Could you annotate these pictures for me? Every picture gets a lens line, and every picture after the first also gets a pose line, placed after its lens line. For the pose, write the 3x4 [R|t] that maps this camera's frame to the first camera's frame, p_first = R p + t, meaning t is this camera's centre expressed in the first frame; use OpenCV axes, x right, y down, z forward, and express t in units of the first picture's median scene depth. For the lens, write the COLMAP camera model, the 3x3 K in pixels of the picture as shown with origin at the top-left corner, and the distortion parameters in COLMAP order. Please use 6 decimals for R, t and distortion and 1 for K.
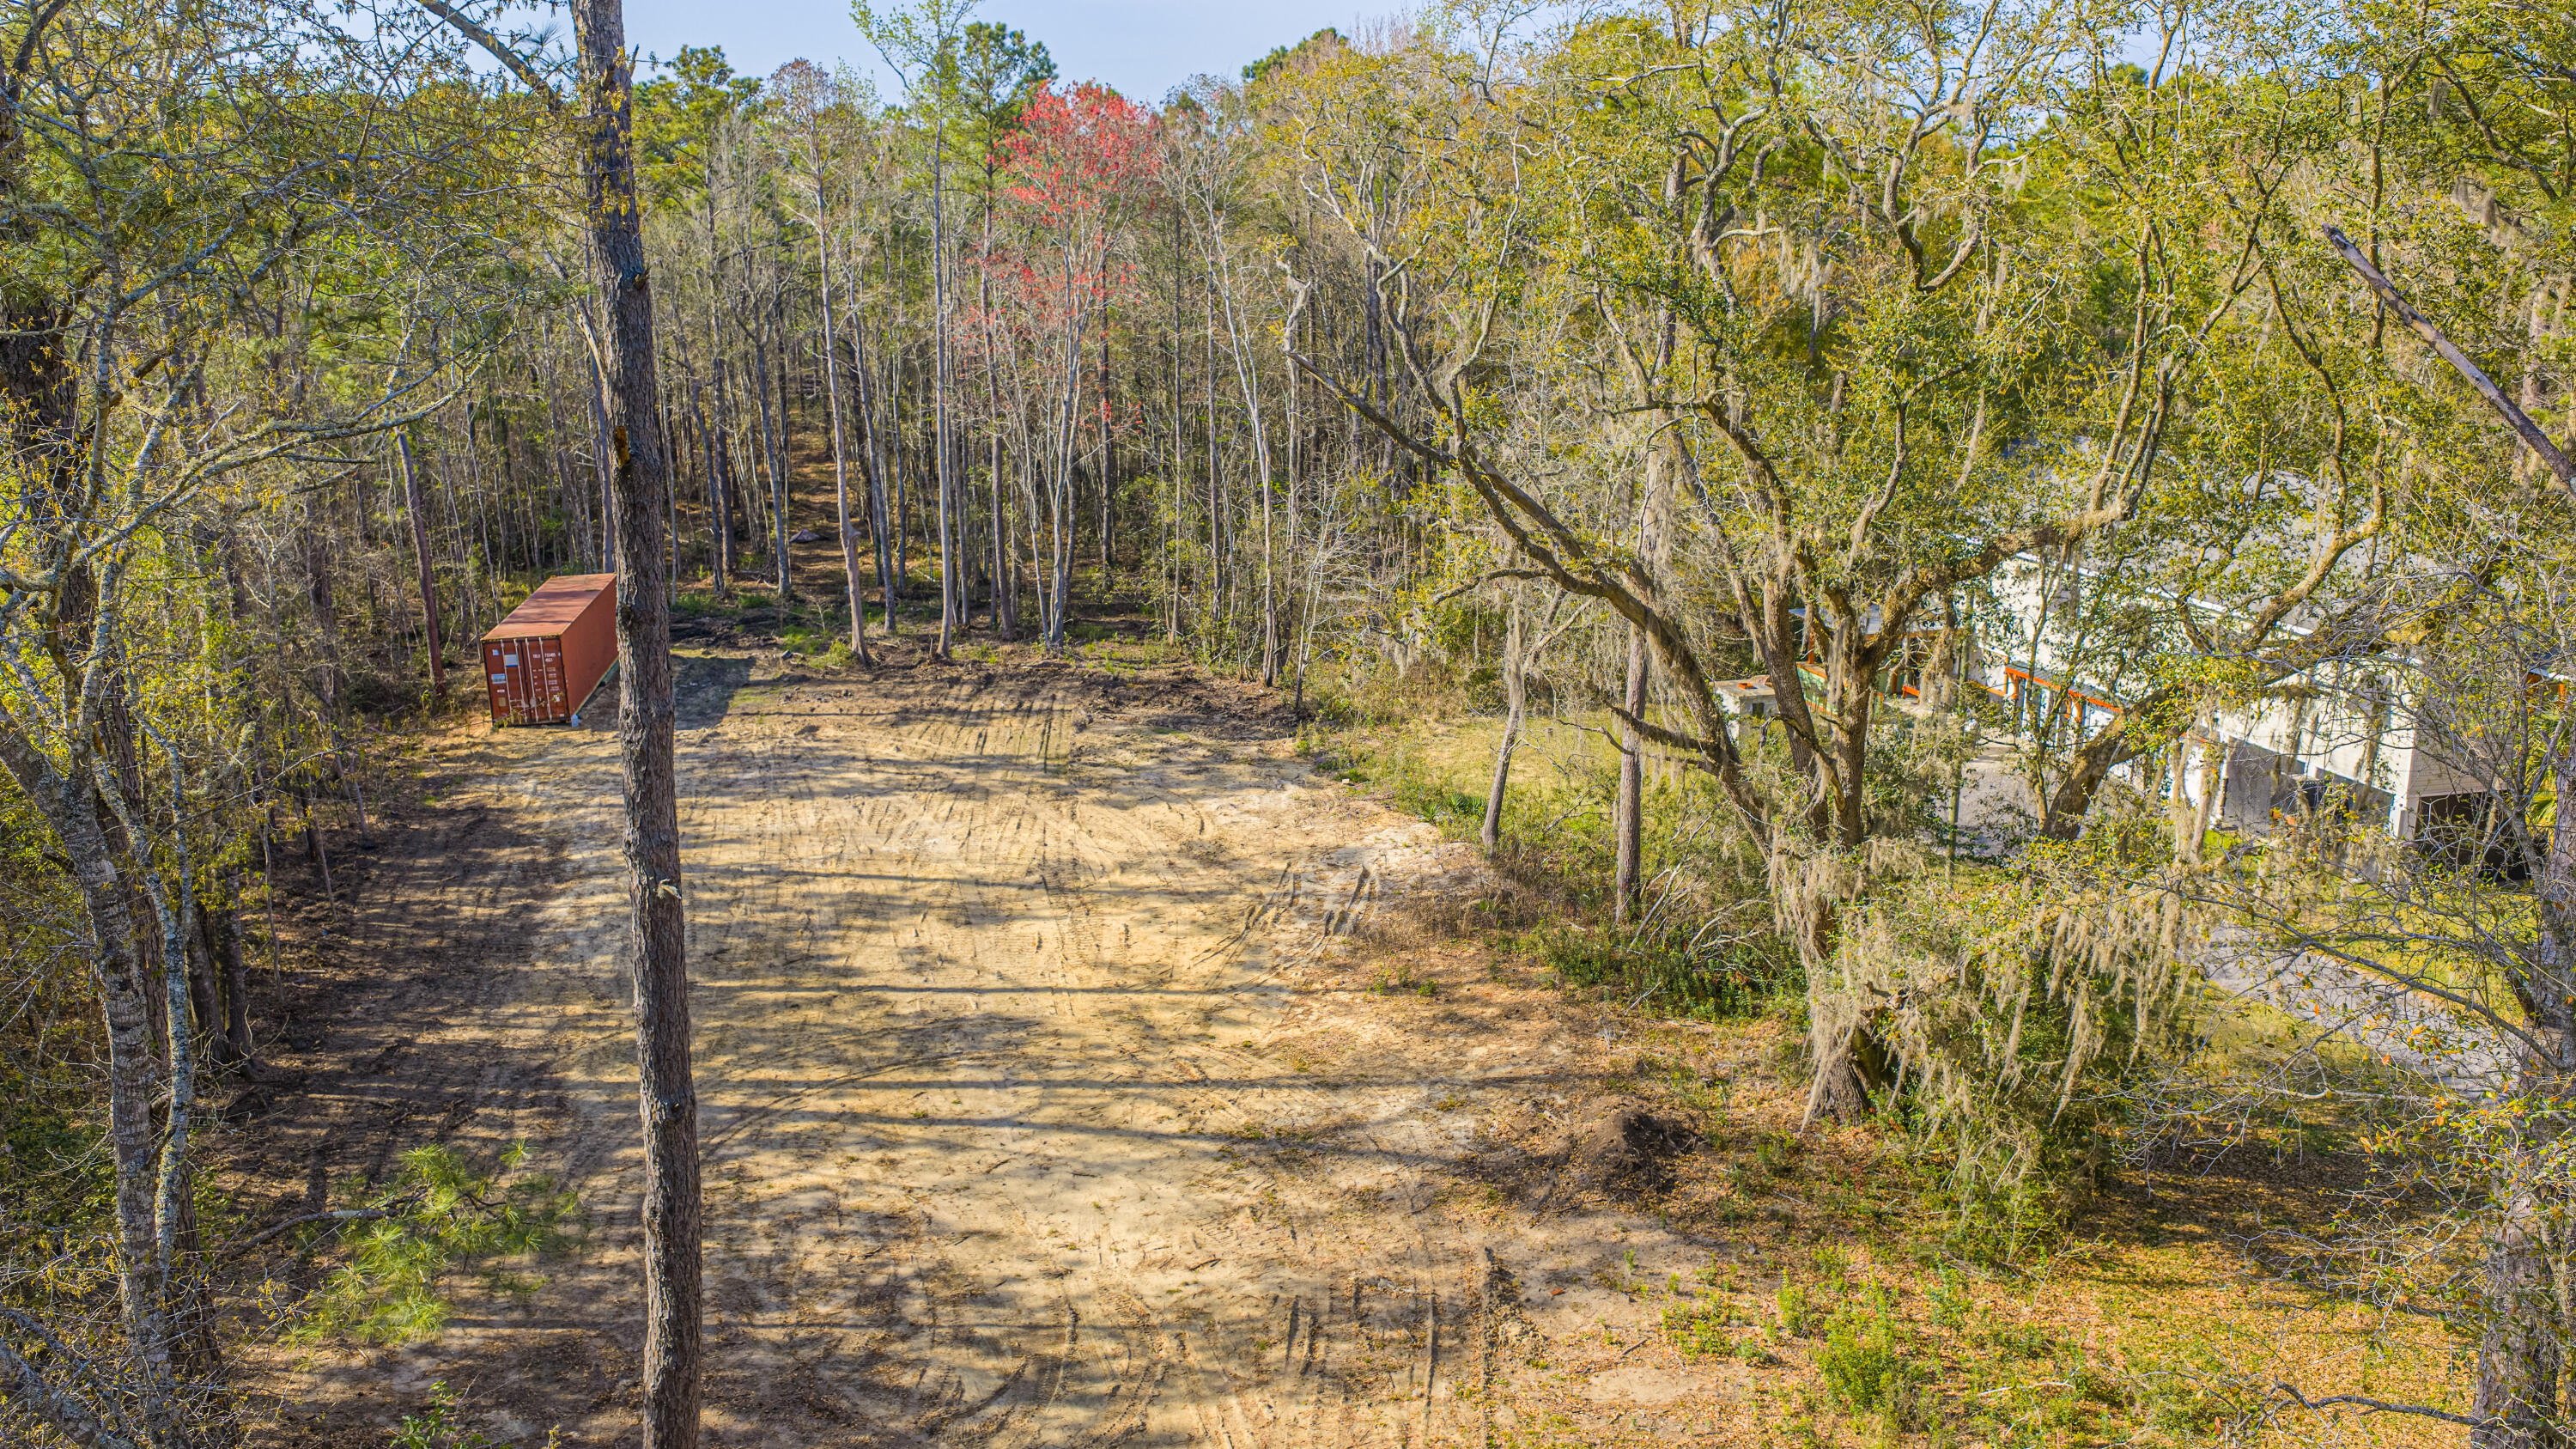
lens RADIAL K [[2134.1, 0, 1290.8], [0, 2134.1, 724.3], [0, 0, 1]] dist [0.012312, -0.018845]
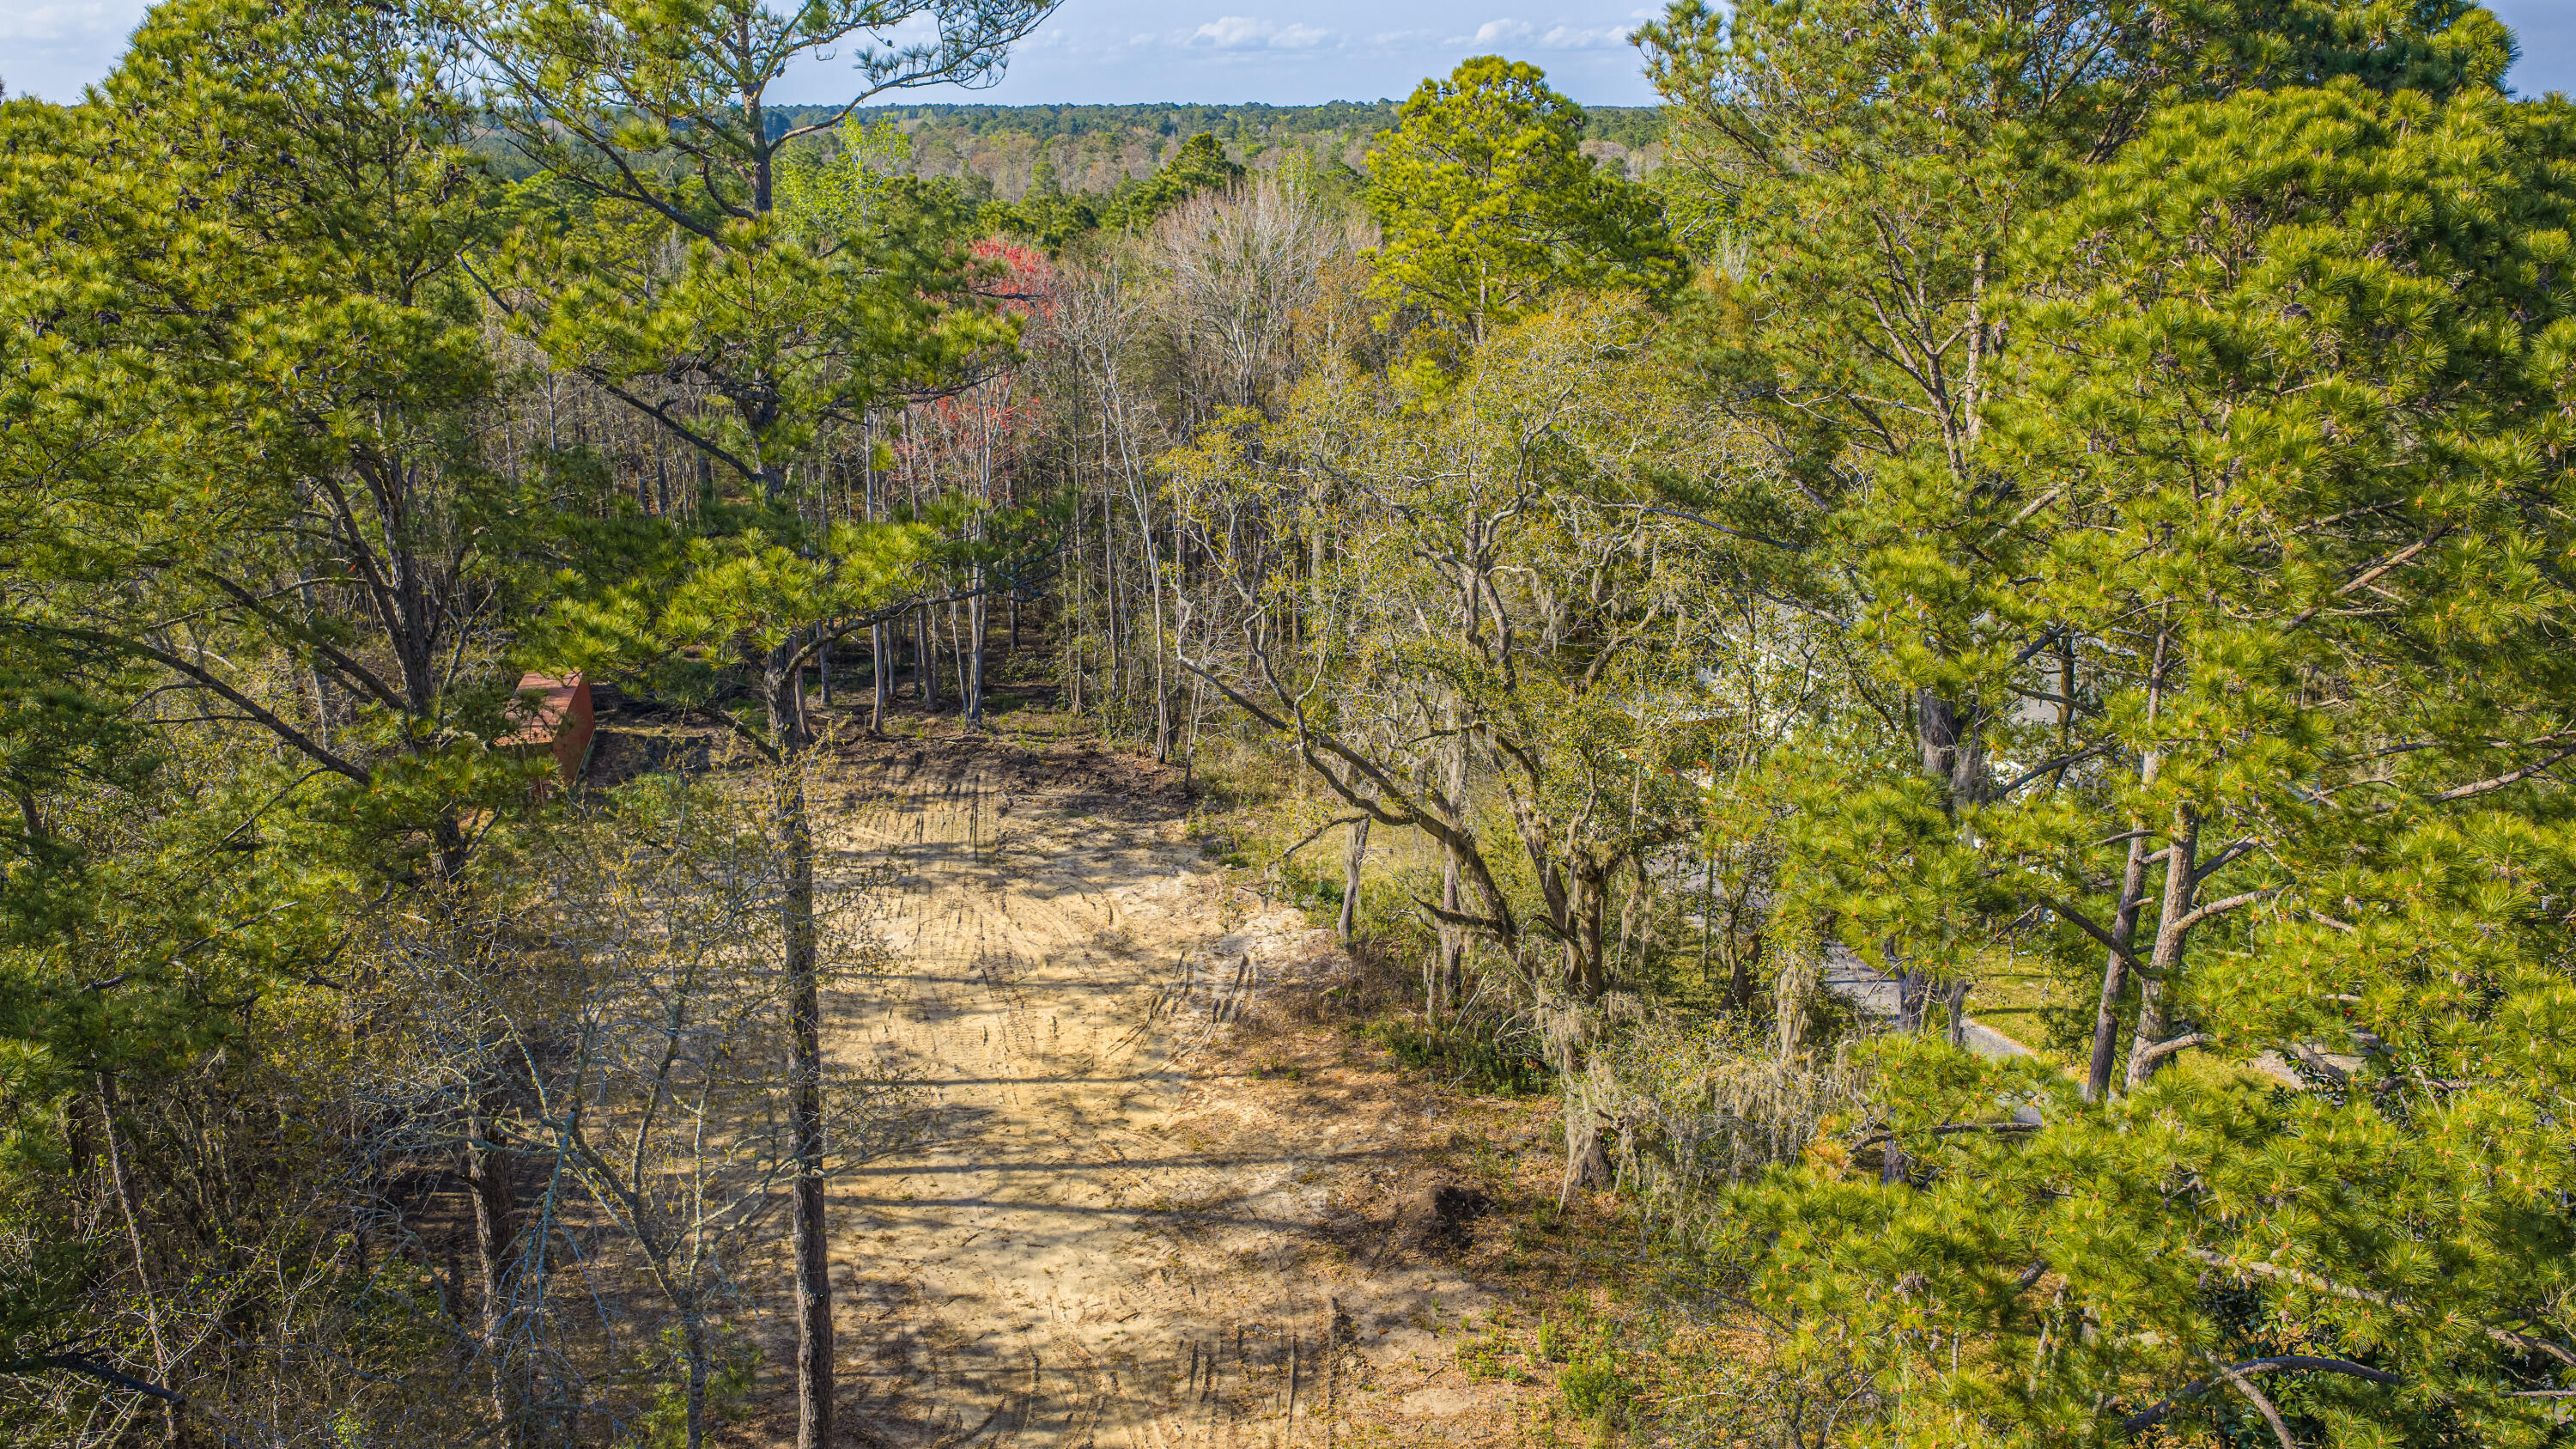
lens RADIAL K [[2122.7, 0, 1289.7], [0, 2122.7, 725.9], [0, 0, 1]] dist [0.010298, -0.004646]
pose [[0.998498, -0.016976, 0.052092, -0.001706], [0.015139, 0.999257, 0.035448, -0.152263], [-0.052655, -0.034606, 0.998013, -0.312375]]
